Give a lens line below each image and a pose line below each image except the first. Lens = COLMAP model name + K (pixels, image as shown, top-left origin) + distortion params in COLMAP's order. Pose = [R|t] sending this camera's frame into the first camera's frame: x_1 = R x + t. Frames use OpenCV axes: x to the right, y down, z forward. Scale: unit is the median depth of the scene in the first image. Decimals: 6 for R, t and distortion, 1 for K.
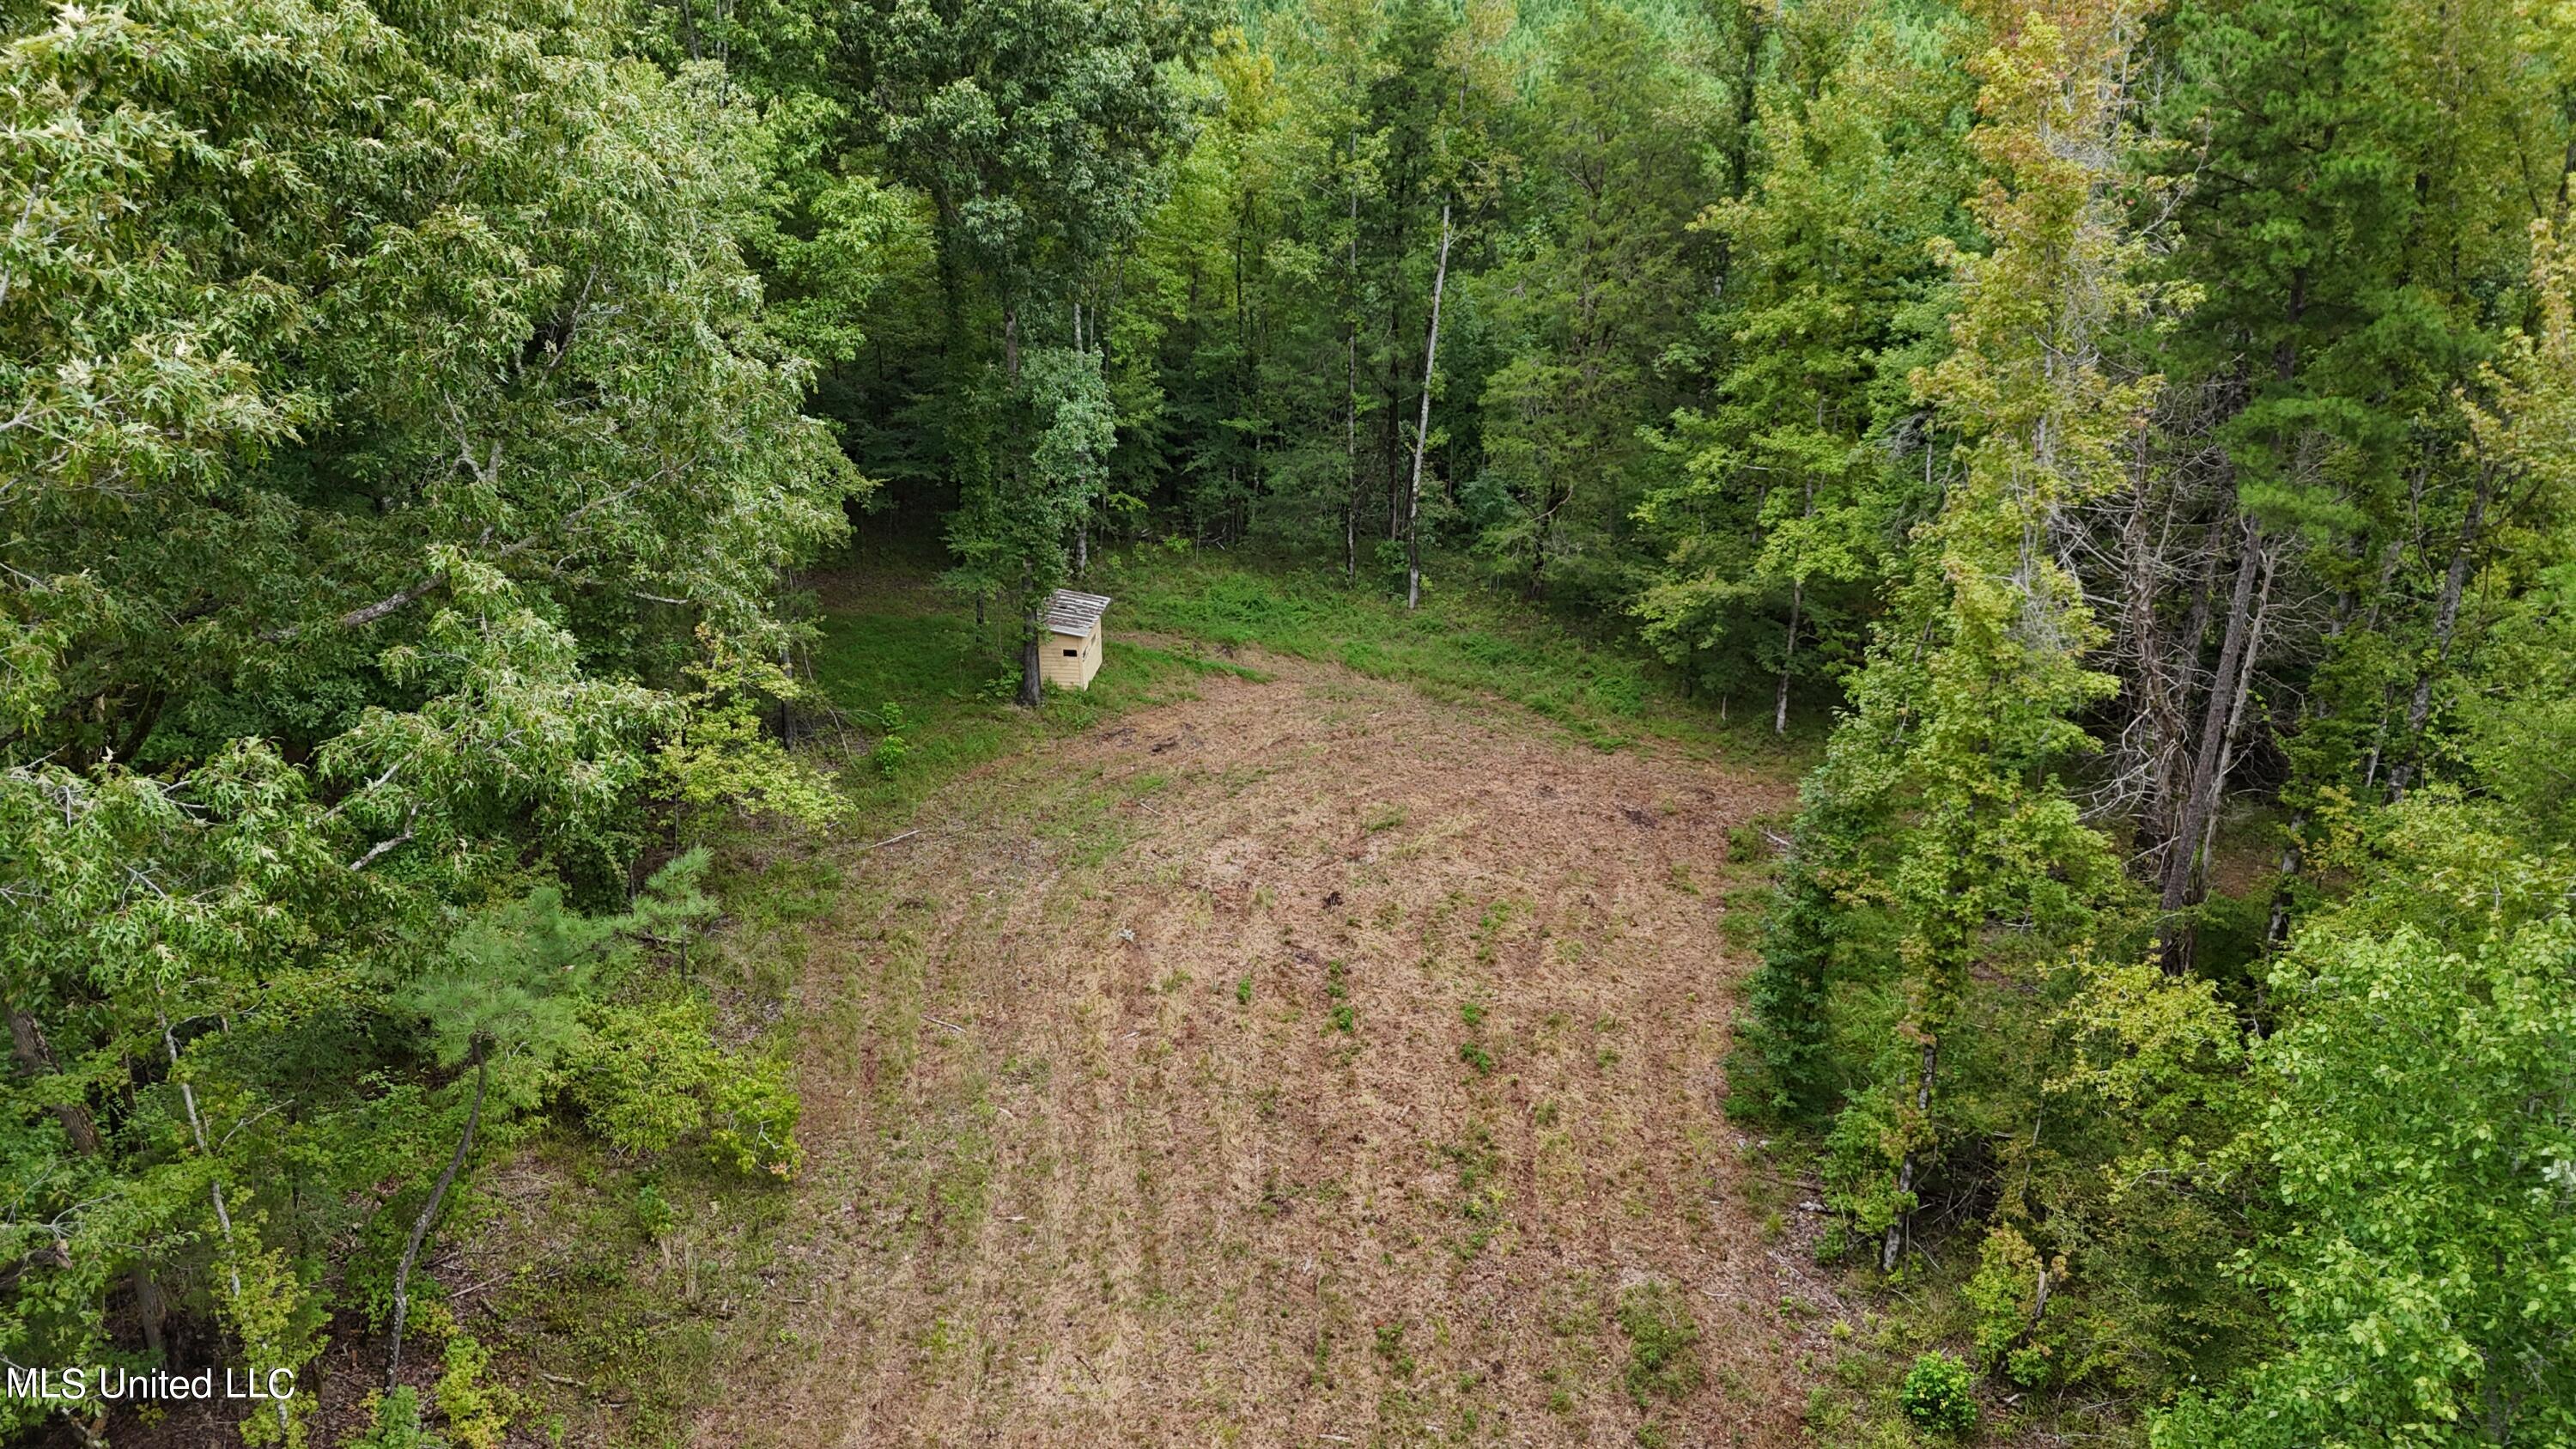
lens RADIAL K [[1884.6, 0, 1284.9], [0, 1884.6, 728.9], [0, 0, 1]] dist [0.027996, -0.015833]
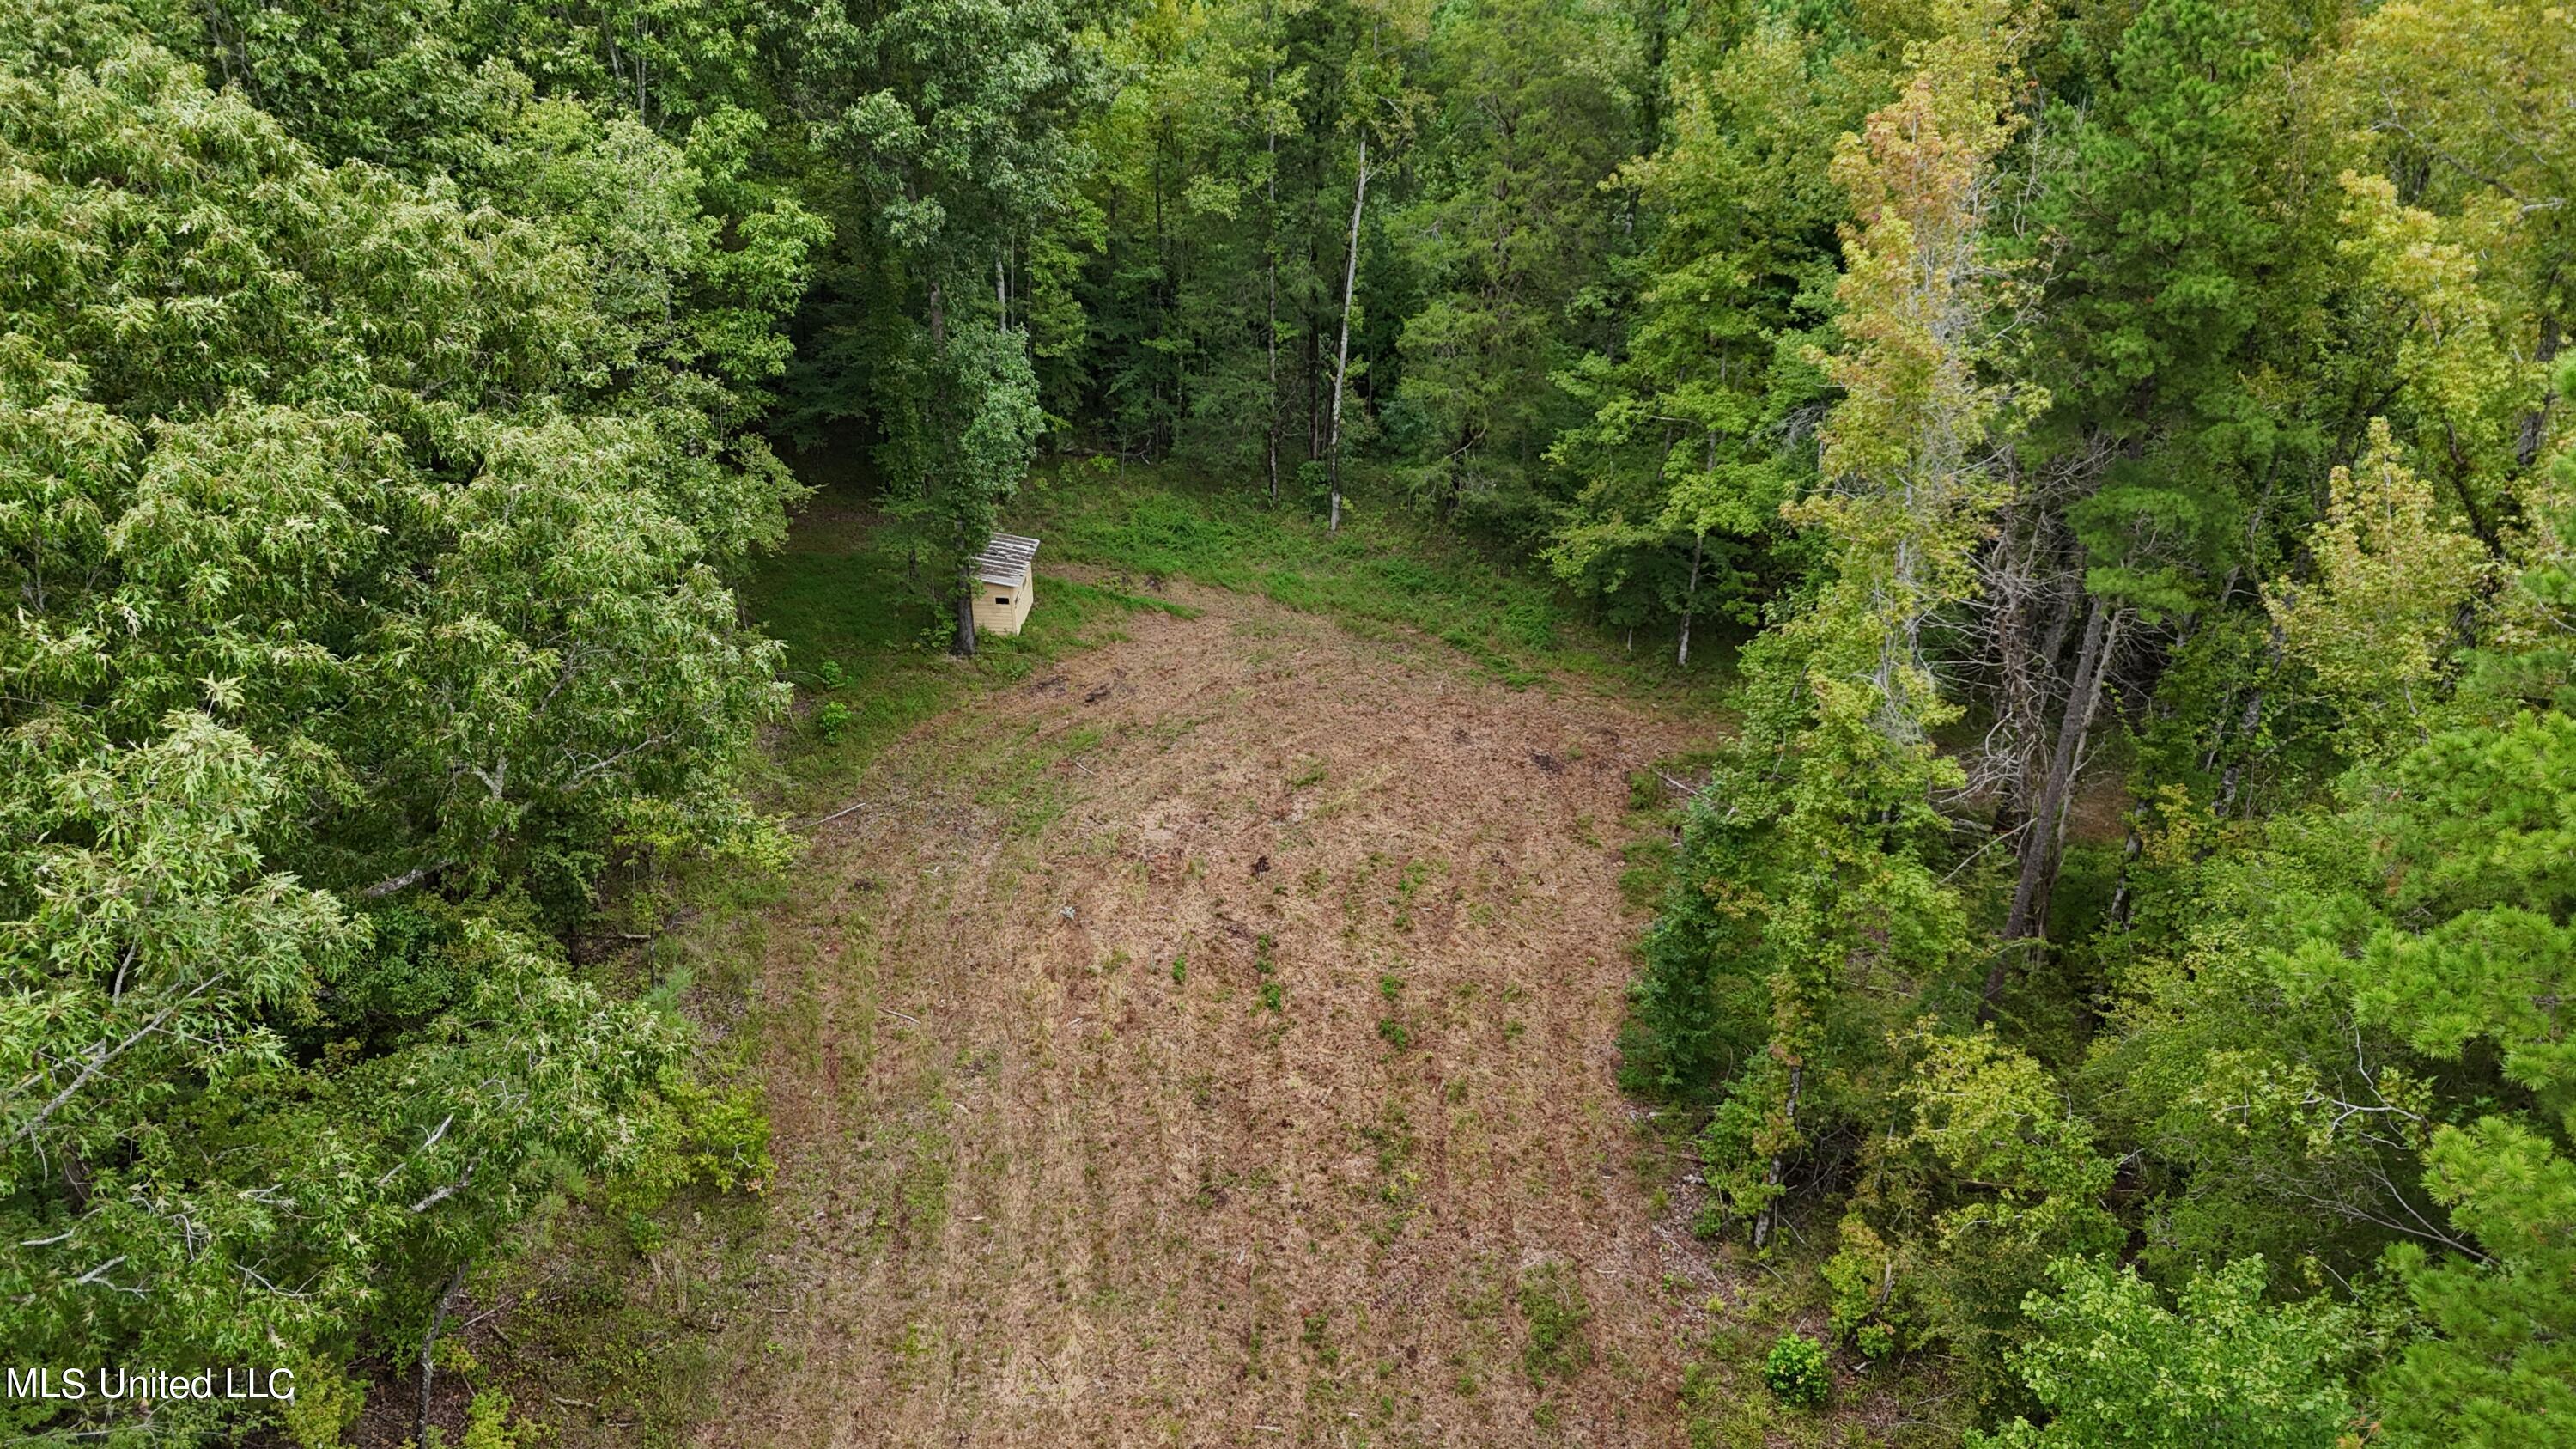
lens RADIAL K [[1884.6, 0, 1288.2], [0, 1884.6, 718.3], [0, 0, 1]] dist [0.027996, -0.015833]
pose [[0.999088, -0.016943, 0.039204, 0.001009], [0.012168, 0.992822, 0.118985, -0.129924], [-0.040939, -0.118399, 0.992122, -0.052287]]
